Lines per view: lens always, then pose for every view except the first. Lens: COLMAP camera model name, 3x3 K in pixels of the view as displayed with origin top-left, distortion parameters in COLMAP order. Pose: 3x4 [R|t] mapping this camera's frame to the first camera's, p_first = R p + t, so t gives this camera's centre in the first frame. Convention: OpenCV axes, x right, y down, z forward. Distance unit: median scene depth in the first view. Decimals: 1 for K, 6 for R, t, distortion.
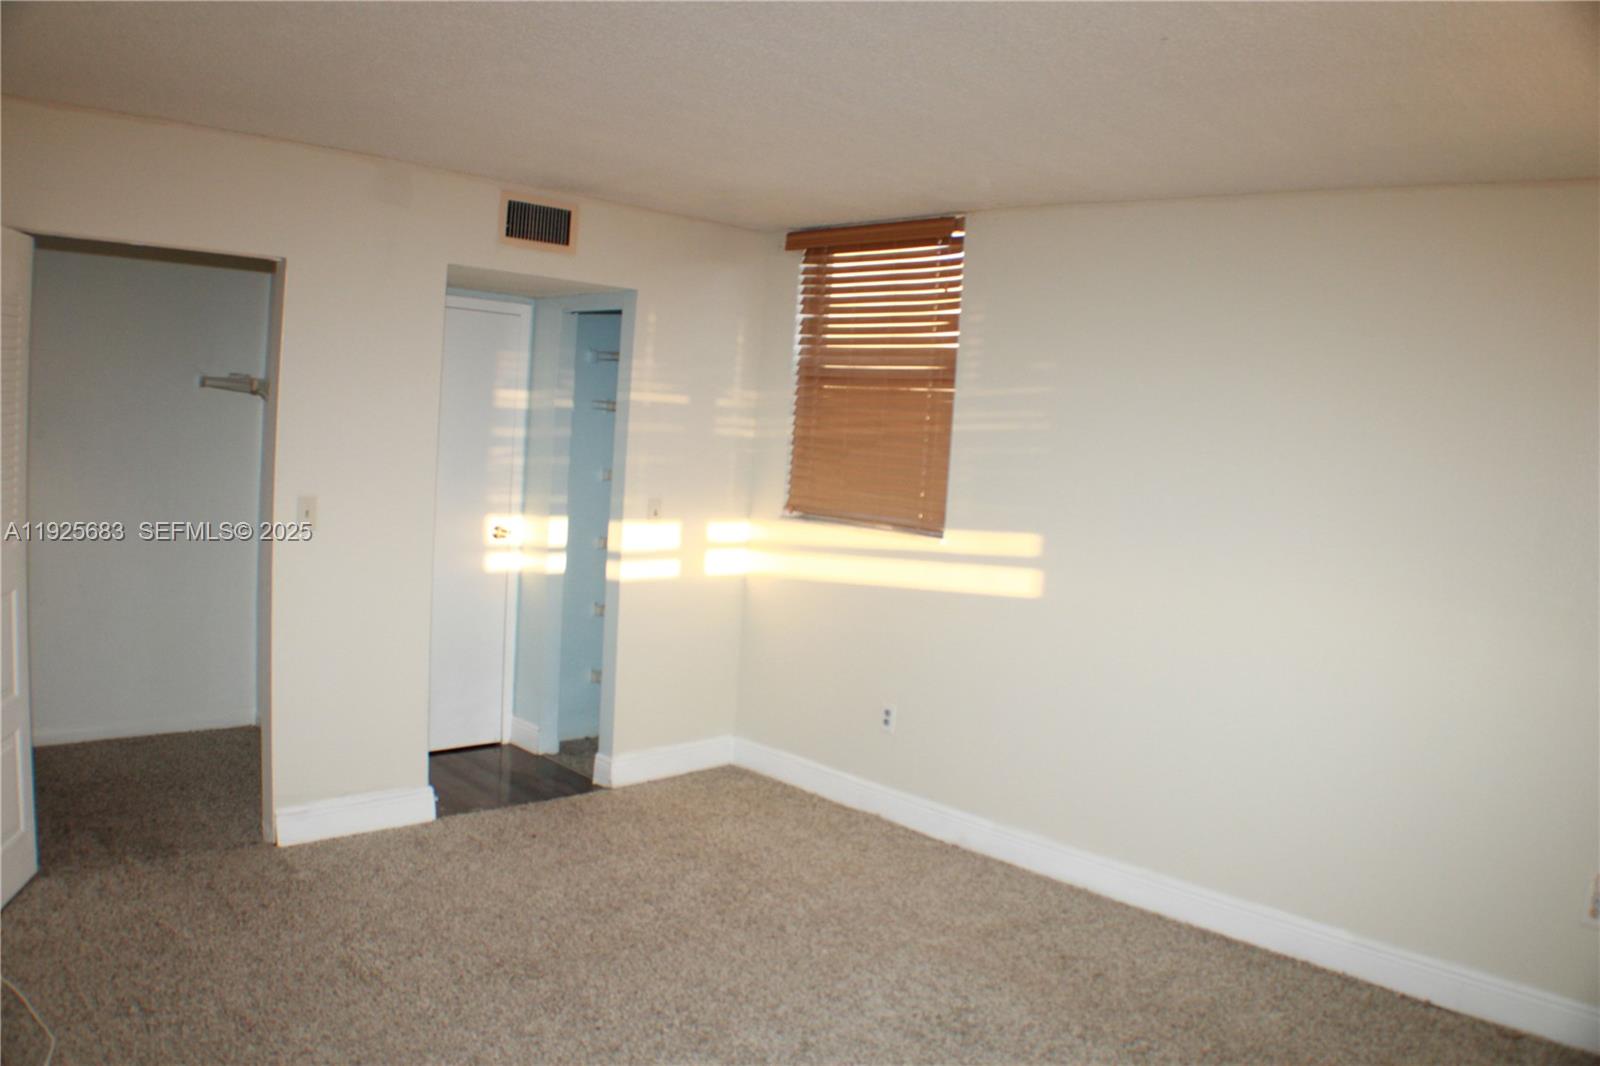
lens RADIAL K [[1169.1, 0, 788.5], [0, 1169.1, 534.9], [0, 0, 1]] dist [-0.222214, 0.079012]
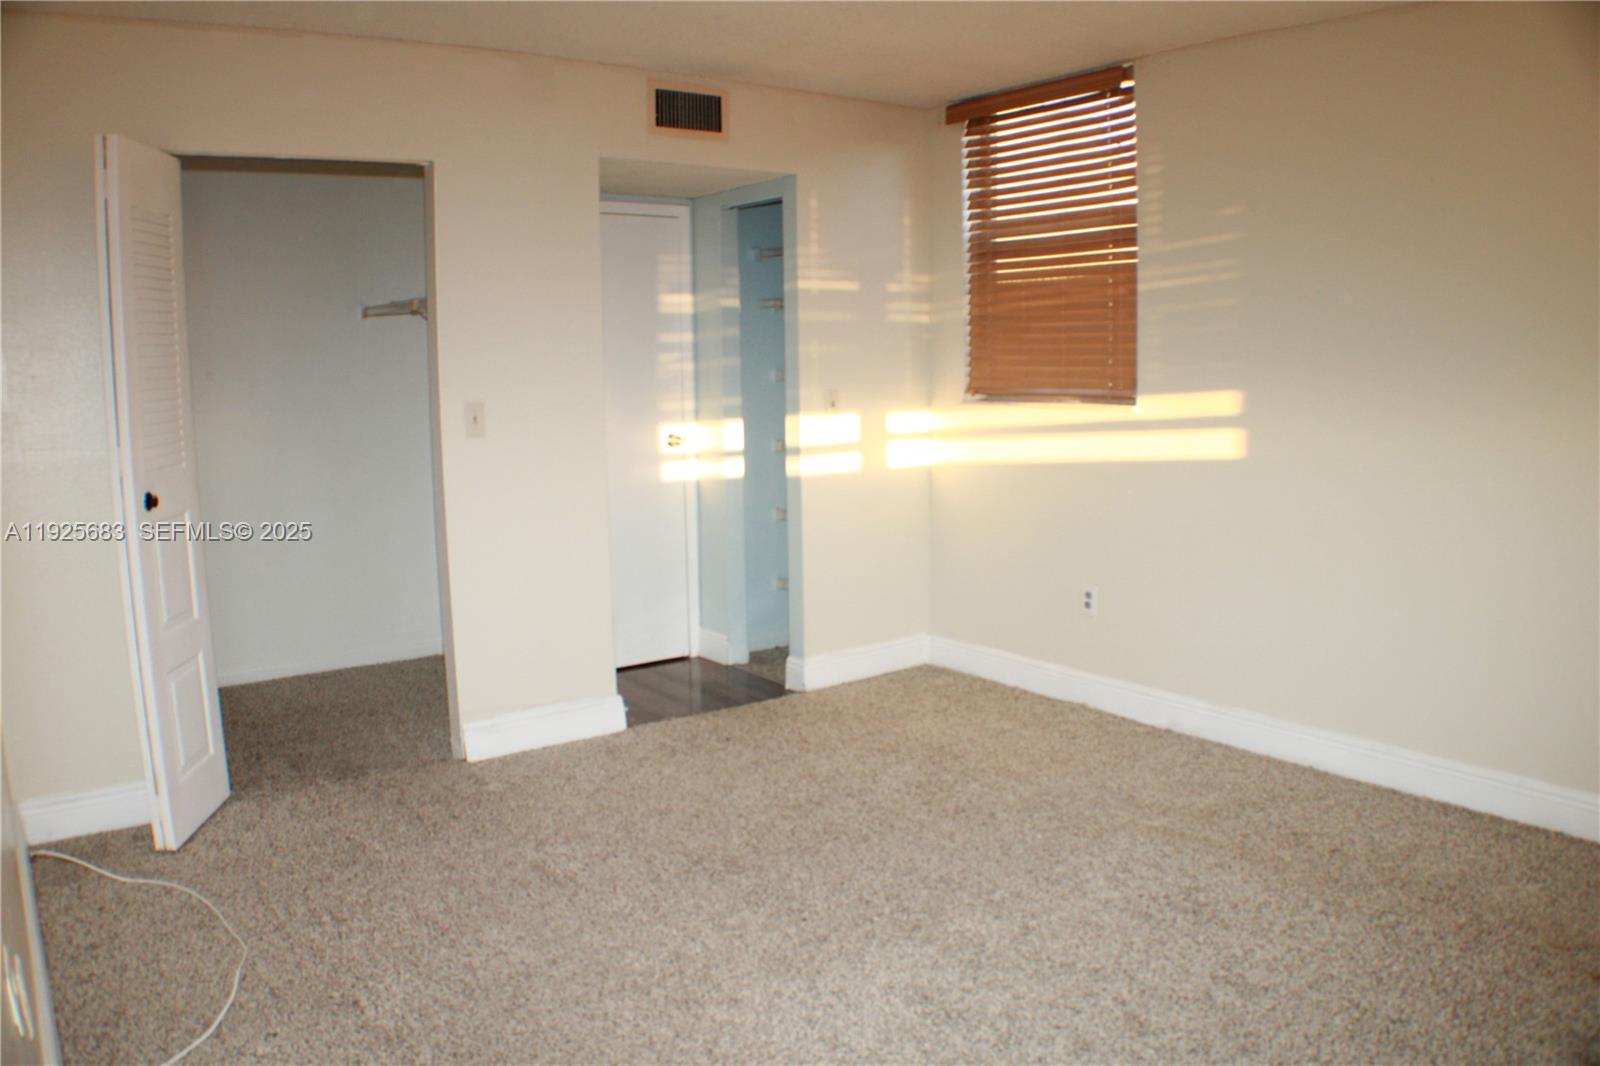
lens RADIAL K [[1169.1, 0, 788.5], [0, 1169.1, 534.9], [0, 0, 1]] dist [-0.222214, 0.079012]
pose [[0.986333, -0.061546, -0.152837, -0.012960], [0.069202, 0.996574, 0.045285, 0.059159], [0.149526, -0.055242, 0.987213, 0.050160]]
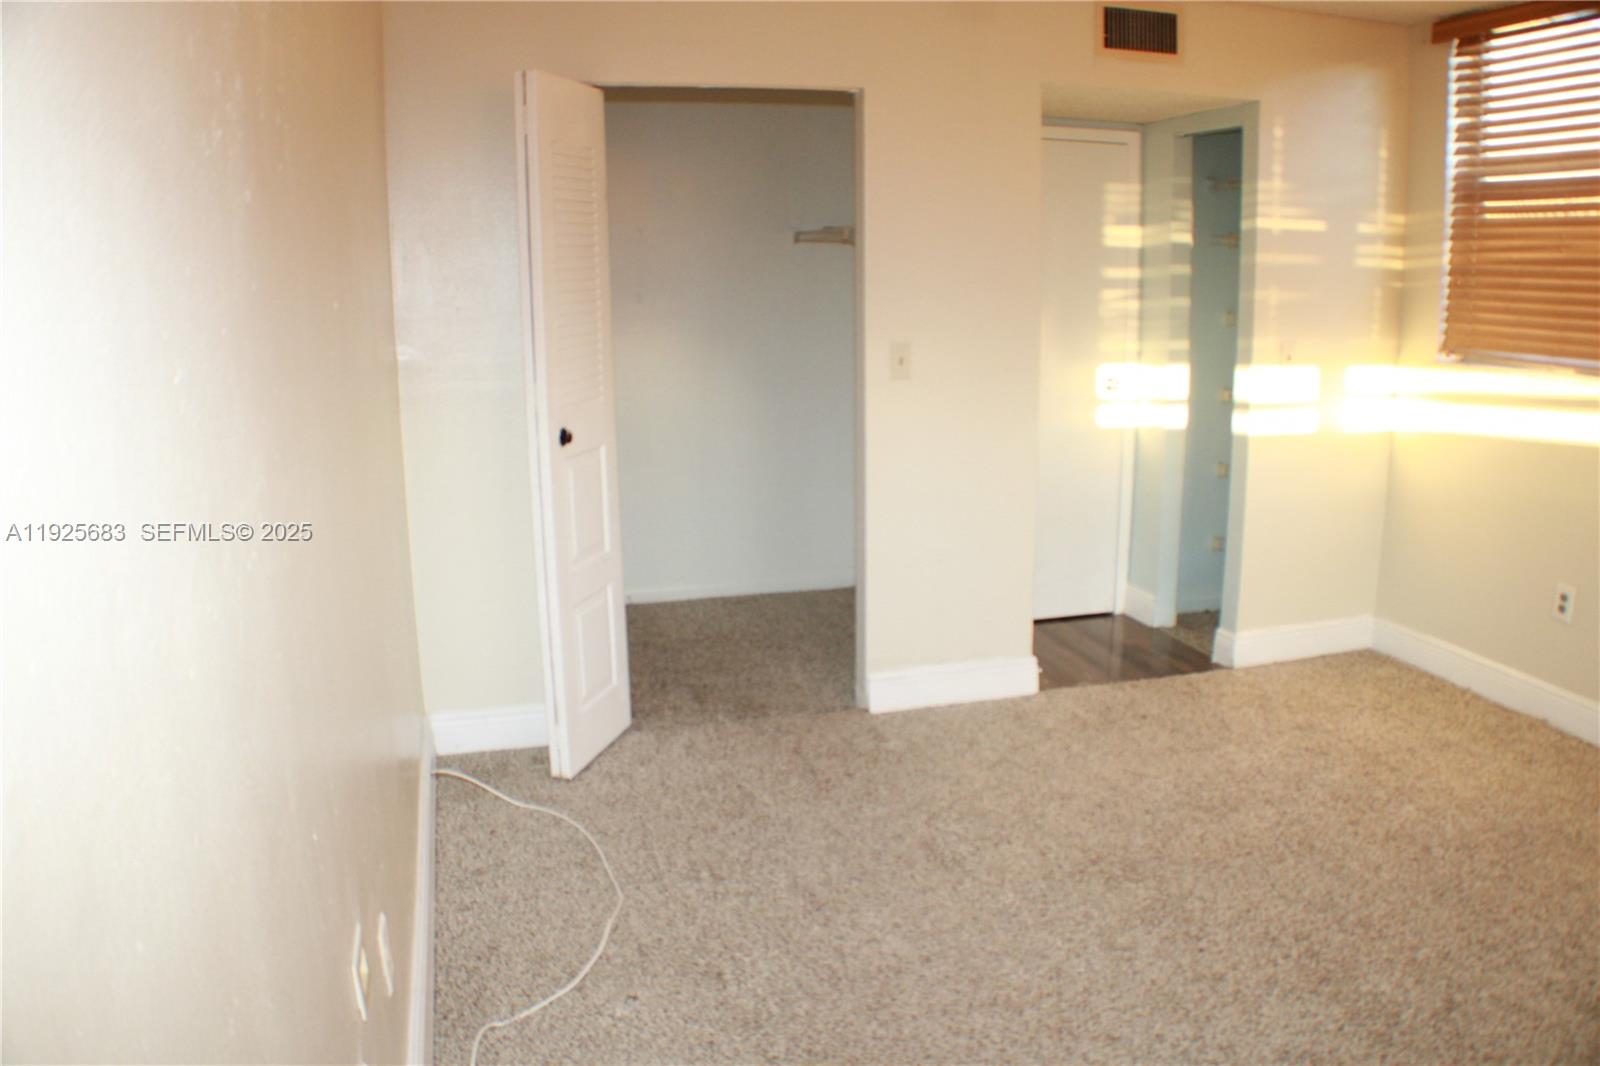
lens RADIAL K [[1169.1, 0, 788.5], [0, 1169.1, 534.9], [0, 0, 1]] dist [-0.222214, 0.079012]
pose [[0.866172, 0.030428, -0.498820, -0.025726], [0.025992, 0.994051, 0.105772, 0.021129], [0.499070, -0.104582, 0.860228, 0.116084]]
